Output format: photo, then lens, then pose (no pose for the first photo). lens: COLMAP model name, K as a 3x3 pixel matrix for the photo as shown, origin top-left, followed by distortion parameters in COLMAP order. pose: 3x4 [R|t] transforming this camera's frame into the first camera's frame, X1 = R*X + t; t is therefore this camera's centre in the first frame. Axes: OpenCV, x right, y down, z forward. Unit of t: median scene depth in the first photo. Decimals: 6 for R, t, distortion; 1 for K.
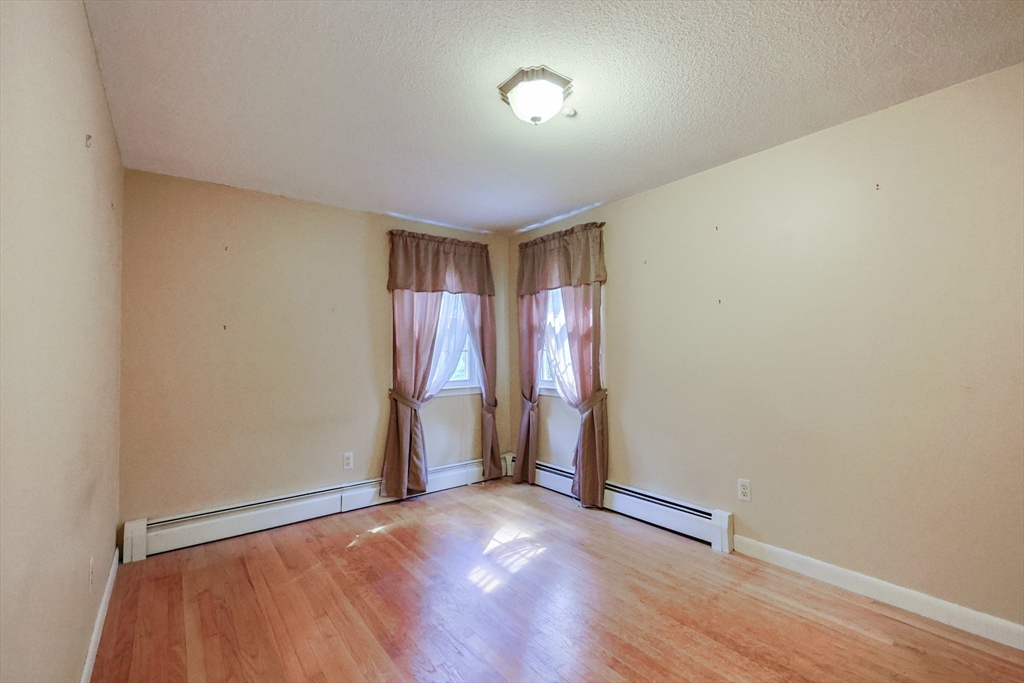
lens RADIAL K [[440.5, 0, 509.7], [0, 440.5, 336.5], [0, 0, 1]] dist [-0.001502, -0.000630]
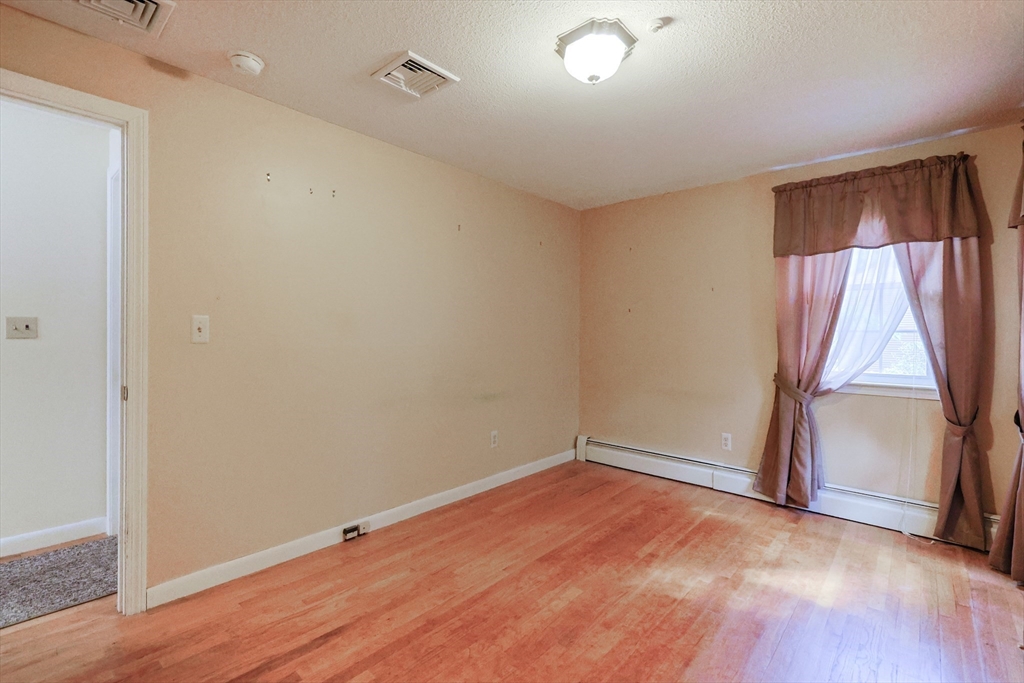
lens RADIAL K [[440.5, 0, 510.5], [0, 440.5, 342.4], [0, 0, 1]] dist [-0.001502, -0.000630]
pose [[0.208095, 0.035829, -0.977452, 0.468110], [0.017056, 0.999044, 0.040252, 0.013333], [0.977960, -0.025048, 0.207285, 0.321418]]
